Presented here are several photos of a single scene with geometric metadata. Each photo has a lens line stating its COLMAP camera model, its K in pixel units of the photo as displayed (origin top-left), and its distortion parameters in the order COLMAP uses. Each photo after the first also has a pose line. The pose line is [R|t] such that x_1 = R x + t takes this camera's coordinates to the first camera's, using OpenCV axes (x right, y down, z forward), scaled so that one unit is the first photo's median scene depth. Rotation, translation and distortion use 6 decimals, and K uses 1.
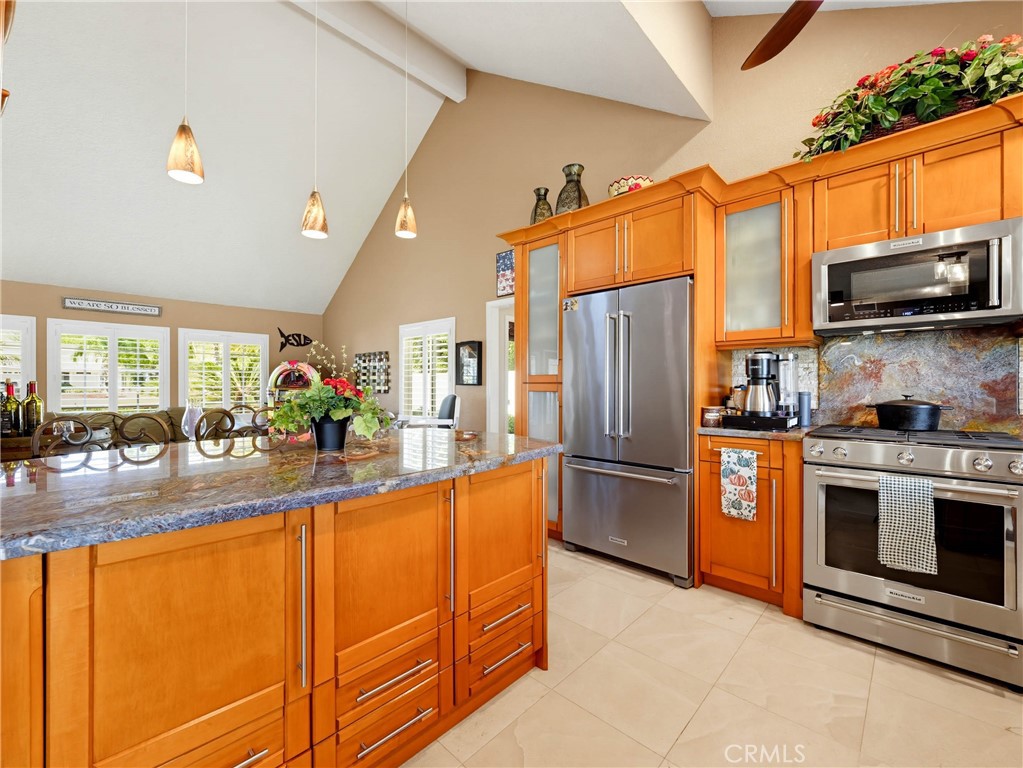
lens RADIAL K [[429.5, 0, 511.8], [0, 429.5, 386.9], [0, 0, 1]] dist [-0.005735, -0.000040]
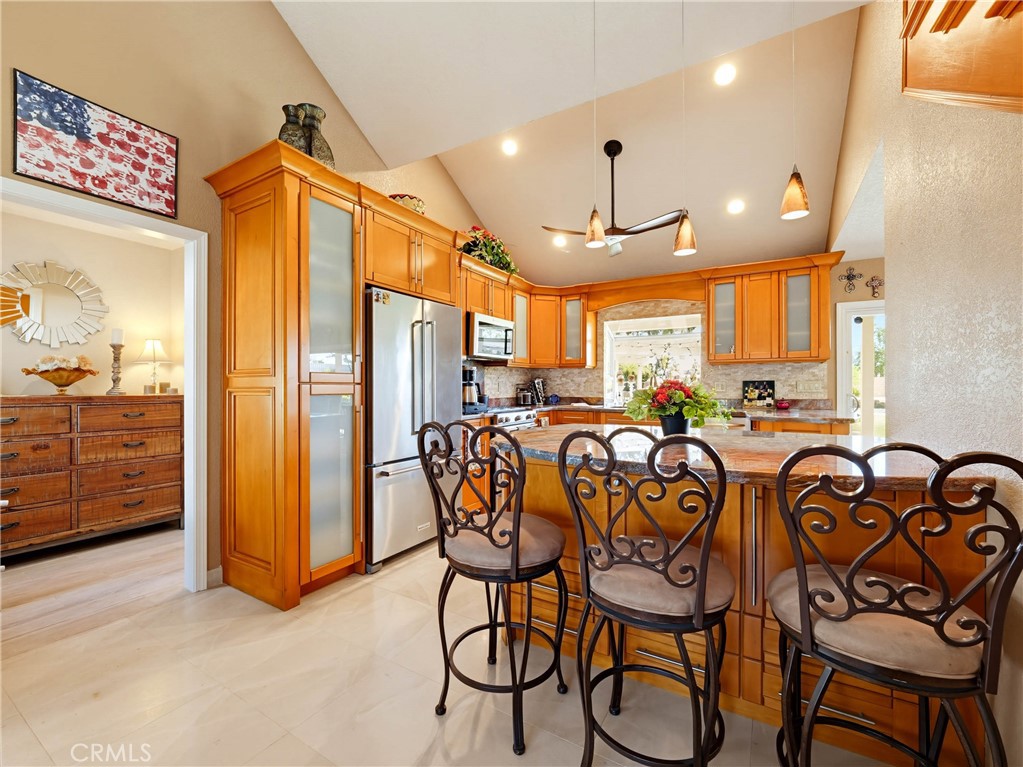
lens RADIAL K [[431.9, 0, 513.1], [0, 431.9, 384.9], [0, 0, 1]] dist [-0.003782, -0.001331]
pose [[-0.216876, 0.004231, 0.976190, -0.552473], [0.002764, 0.999989, -0.003720, -0.001323], [-0.976195, 0.001892, -0.216885, 0.633200]]
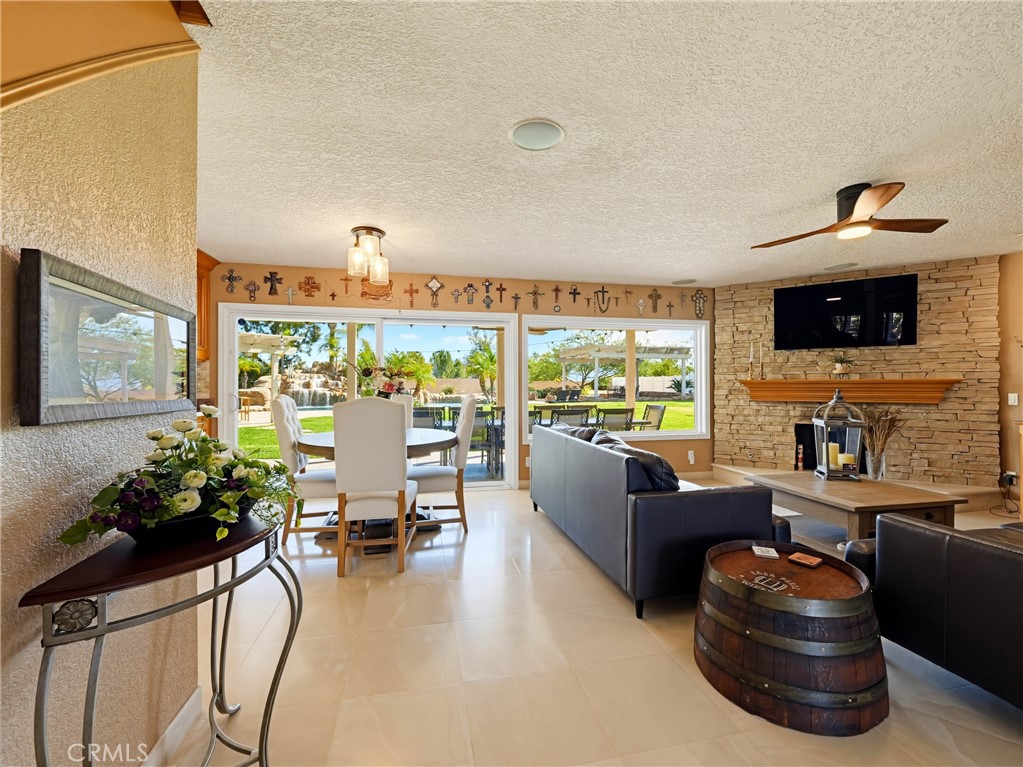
lens RADIAL K [[431.9, 0, 512.3], [0, 431.9, 385.5], [0, 0, 1]] dist [-0.003782, -0.001331]
pose [[-0.825892, 0.000285, 0.563829, -0.855910], [-0.000266, 1.000000, -0.000894, 0.000705], [-0.563829, -0.000889, -0.825891, 0.147698]]
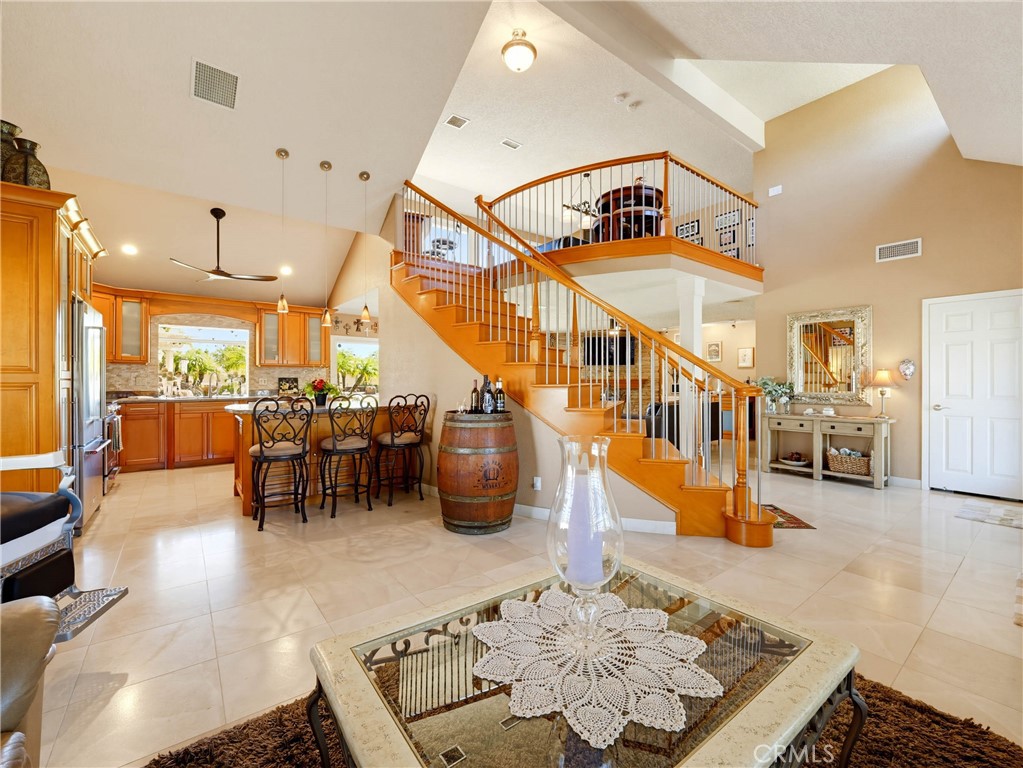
lens RADIAL K [[429.5, 0, 509.5], [0, 429.5, 381.1], [0, 0, 1]] dist [-0.005735, -0.000040]
pose [[-0.986919, -0.001337, 0.161214, -0.759724], [-0.001071, 0.999998, 0.001738, -0.004664], [-0.161216, 0.001543, -0.986918, 1.301650]]
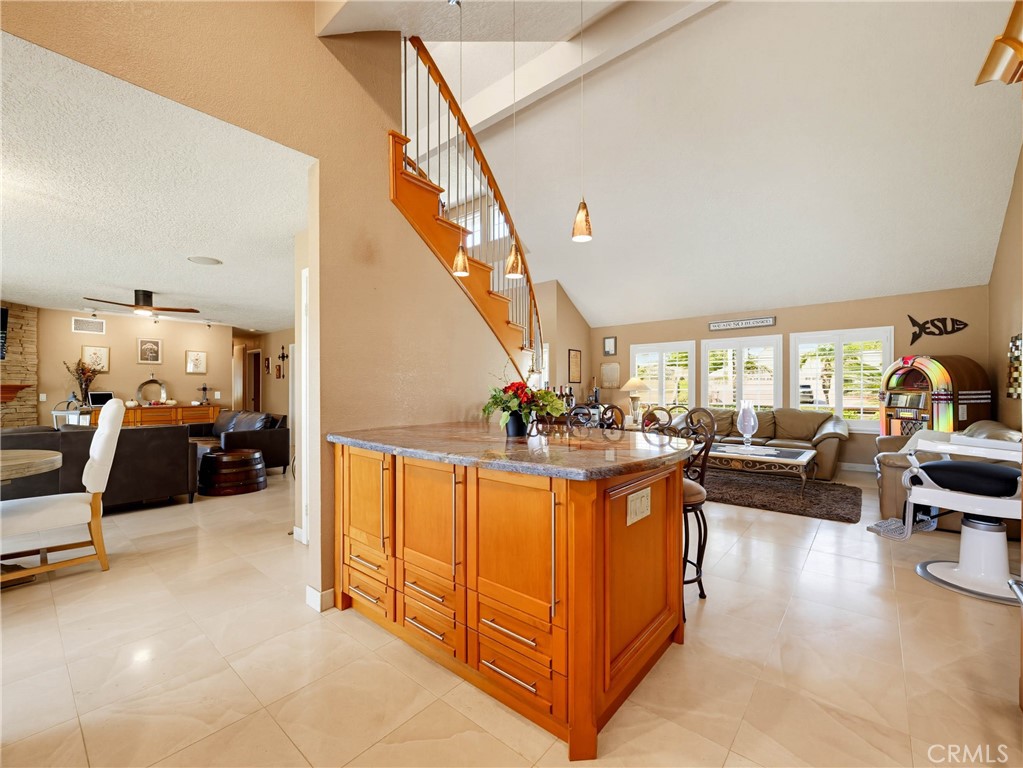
lens RADIAL K [[429.5, 0, 510.7], [0, 429.5, 391.9], [0, 0, 1]] dist [-0.005735, -0.000040]
pose [[0.053976, 0.007274, -0.998516, 0.335968], [0.000113, 0.999973, 0.007291, -0.001379], [0.998542, -0.000506, 0.053974, 0.342943]]
